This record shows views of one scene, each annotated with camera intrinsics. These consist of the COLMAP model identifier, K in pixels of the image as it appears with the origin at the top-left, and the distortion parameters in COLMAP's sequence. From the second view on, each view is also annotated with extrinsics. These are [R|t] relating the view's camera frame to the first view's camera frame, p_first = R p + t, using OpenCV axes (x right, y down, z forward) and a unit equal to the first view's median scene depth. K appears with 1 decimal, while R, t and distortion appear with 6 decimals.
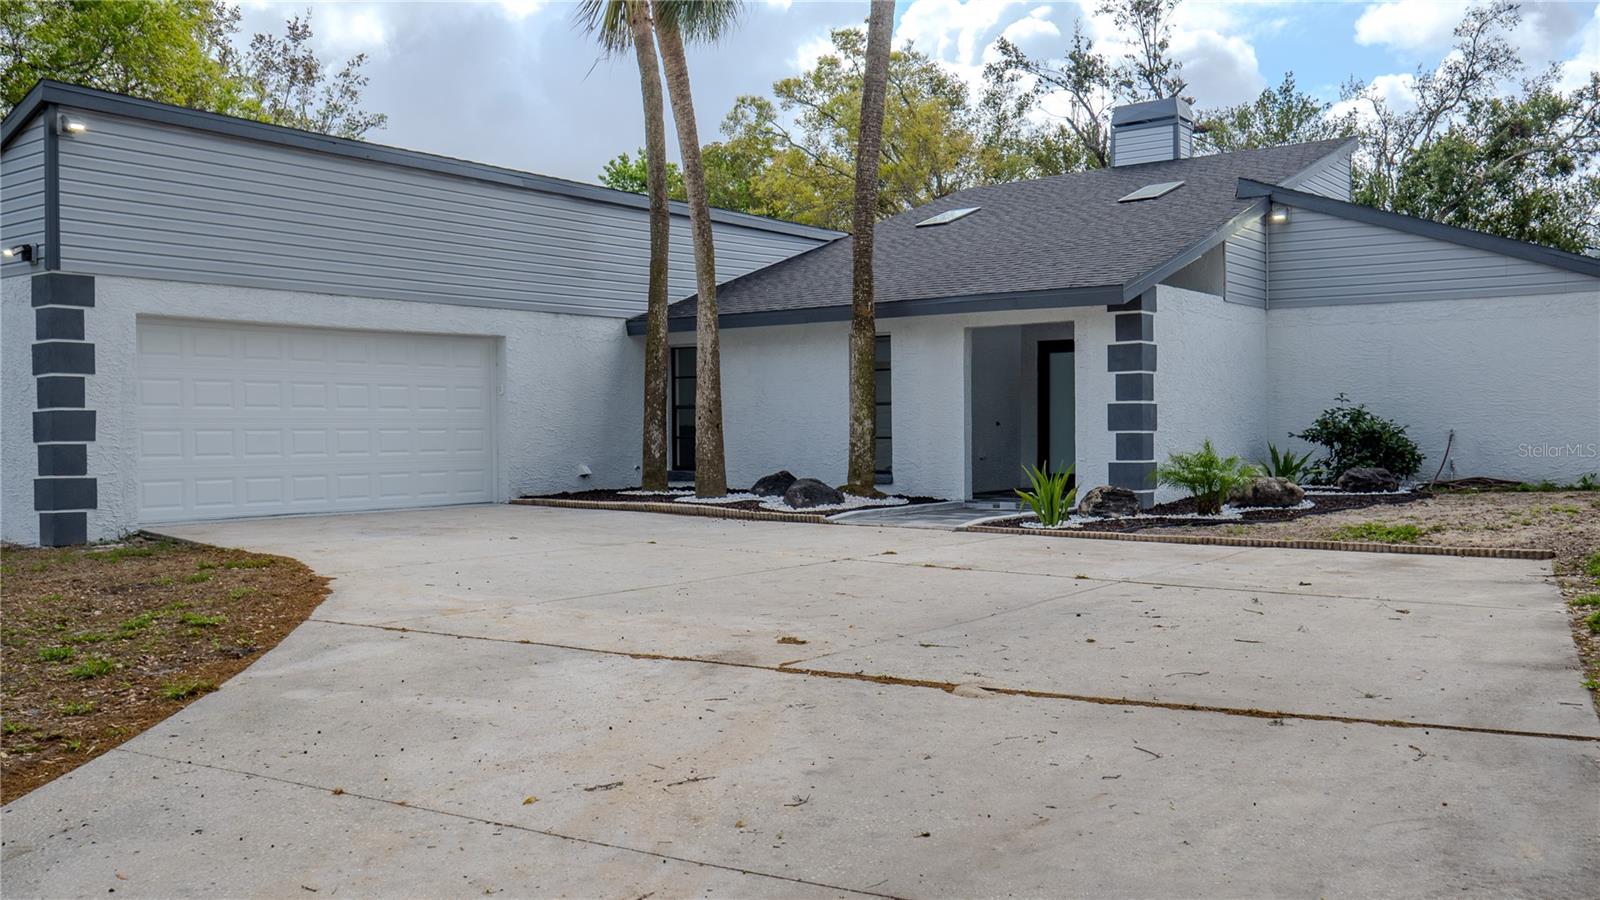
lens RADIAL K [[1289.7, 0, 800.0], [0, 1289.7, 450.0], [0, 0, 1]] dist [-0.059227, -0.002935]
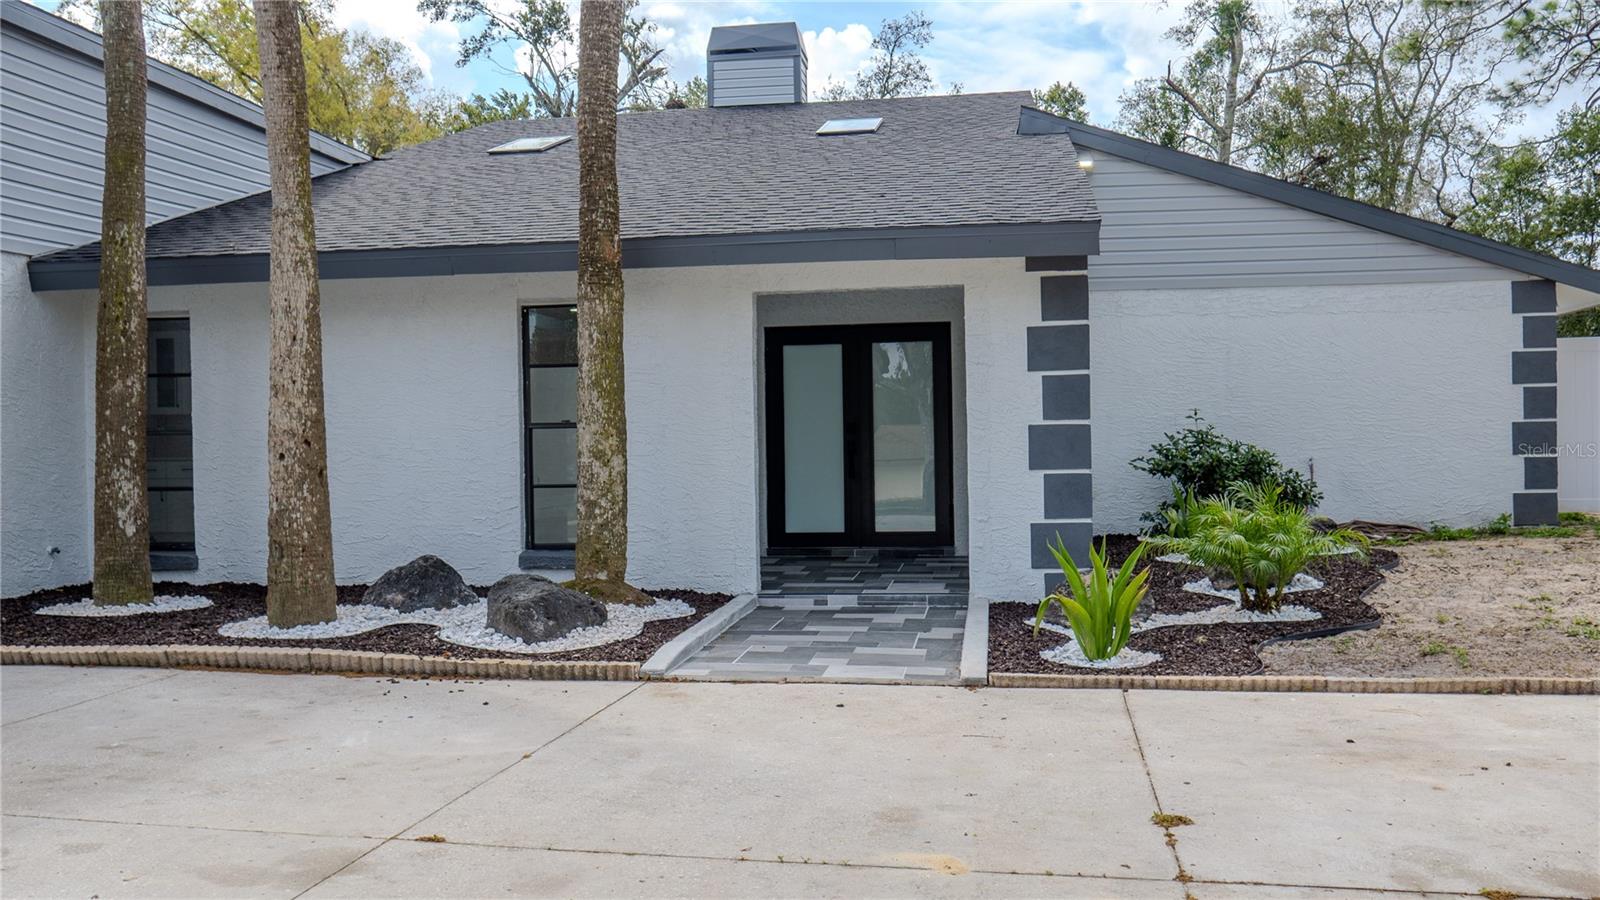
lens RADIAL K [[1349.4, 0, 800.0], [0, 1349.4, 450.0], [0, 0, 1]] dist [-0.014066, -0.004340]
pose [[0.876852, -0.010074, 0.480656, -0.136071], [0.017912, 0.999771, -0.011722, -0.016545], [-0.480427, 0.018888, 0.876831, 0.437549]]
